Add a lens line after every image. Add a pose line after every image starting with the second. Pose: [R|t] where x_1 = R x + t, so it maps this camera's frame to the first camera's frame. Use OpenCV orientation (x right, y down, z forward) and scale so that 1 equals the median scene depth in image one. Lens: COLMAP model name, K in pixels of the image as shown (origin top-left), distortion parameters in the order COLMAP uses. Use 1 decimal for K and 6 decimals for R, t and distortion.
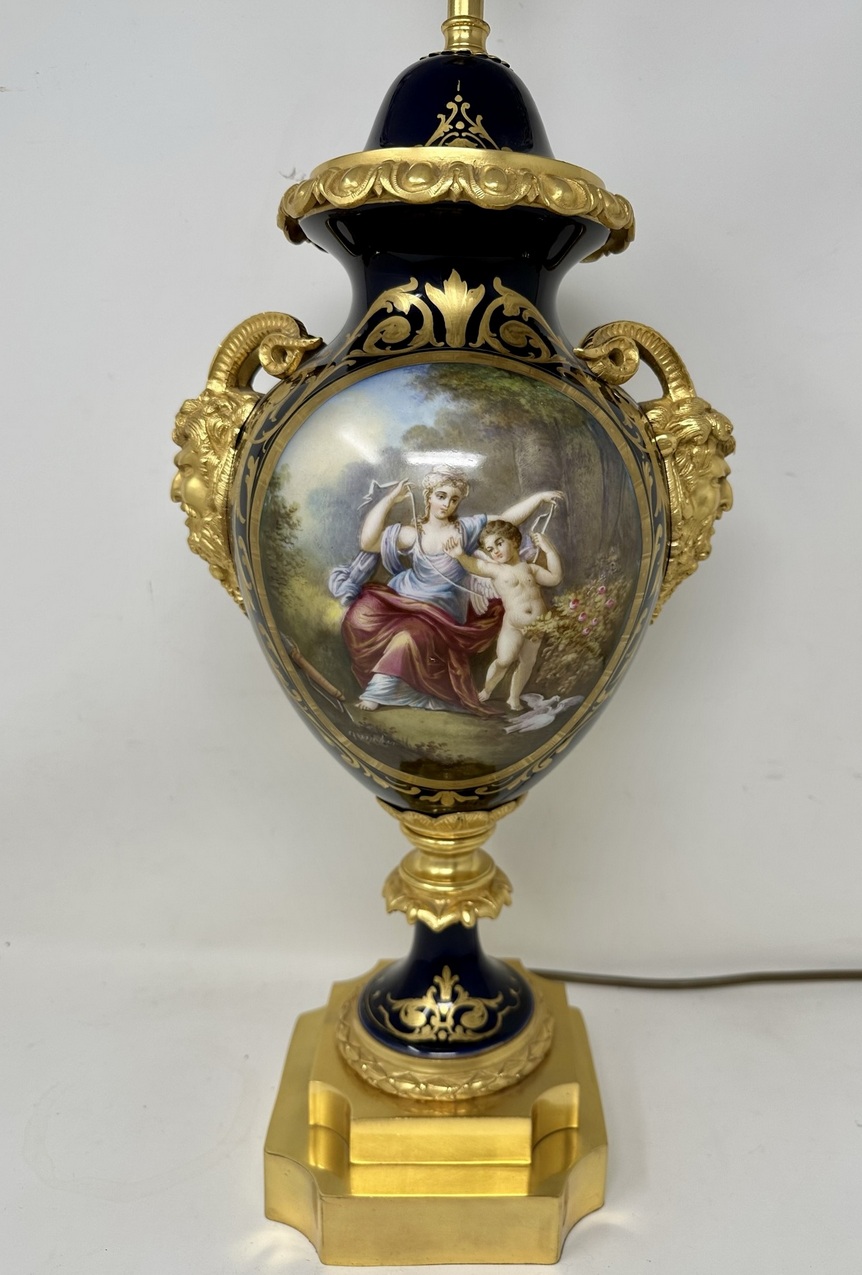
lens RADIAL K [[981.4, 0, 488.4], [0, 981.4, 658.9], [0, 0, 1]] dist [0.070952, -0.020230]
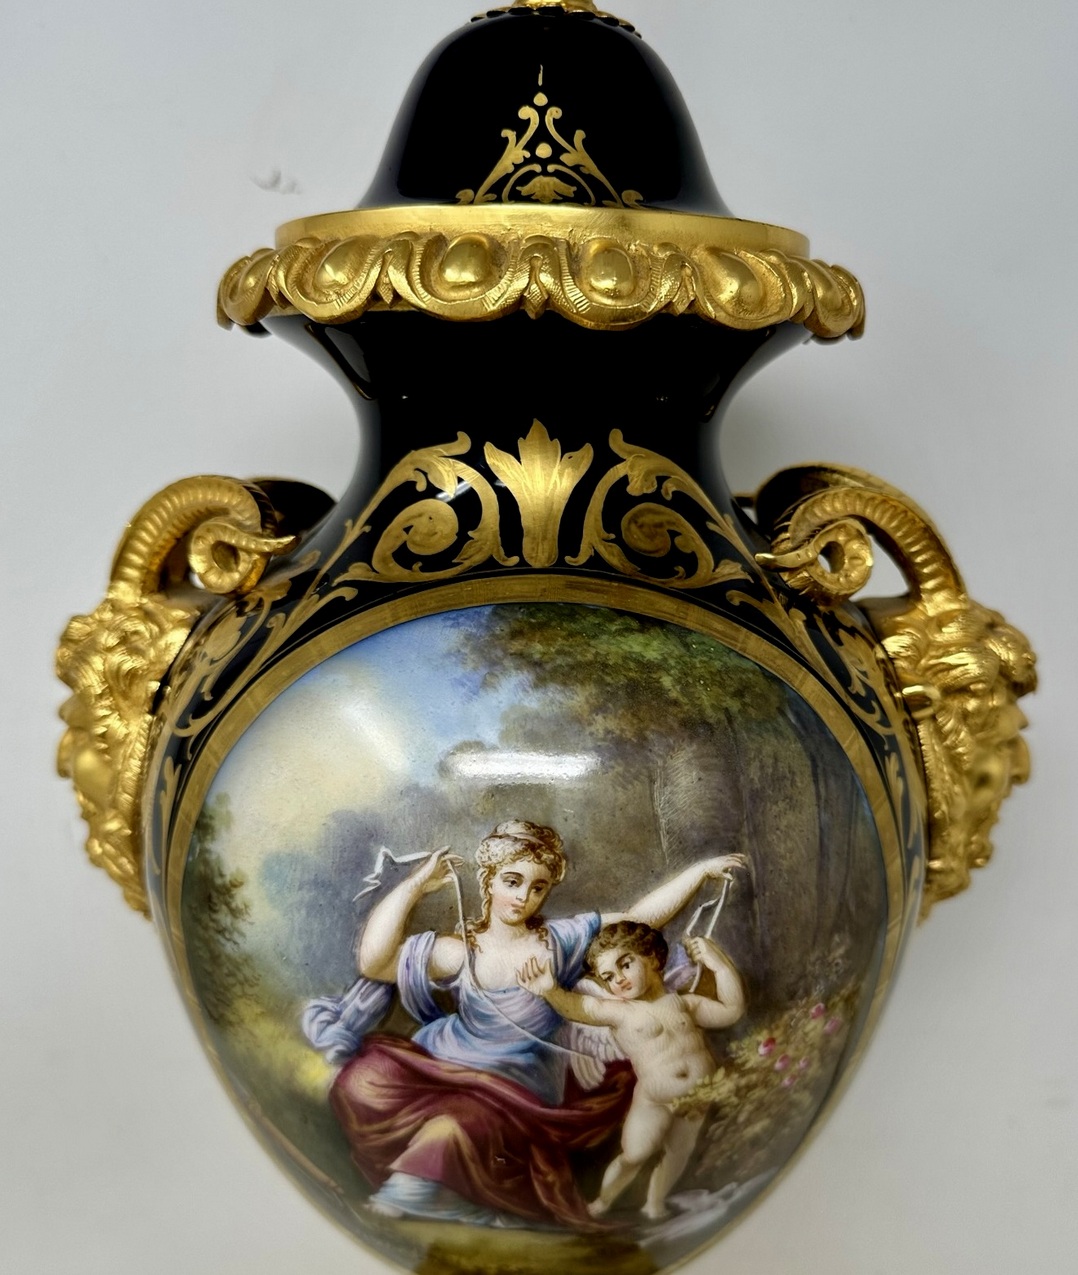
lens RADIAL K [[1240.0, 0, 585.4], [0, 1240.0, 729.4], [0, 0, 1]] dist [0.137307, 0.000000]
pose [[0.999821, -0.009540, -0.016324, 0.001757], [0.009683, 0.999915, 0.008758, -0.215450], [0.016240, -0.008915, 0.999828, 0.295889]]
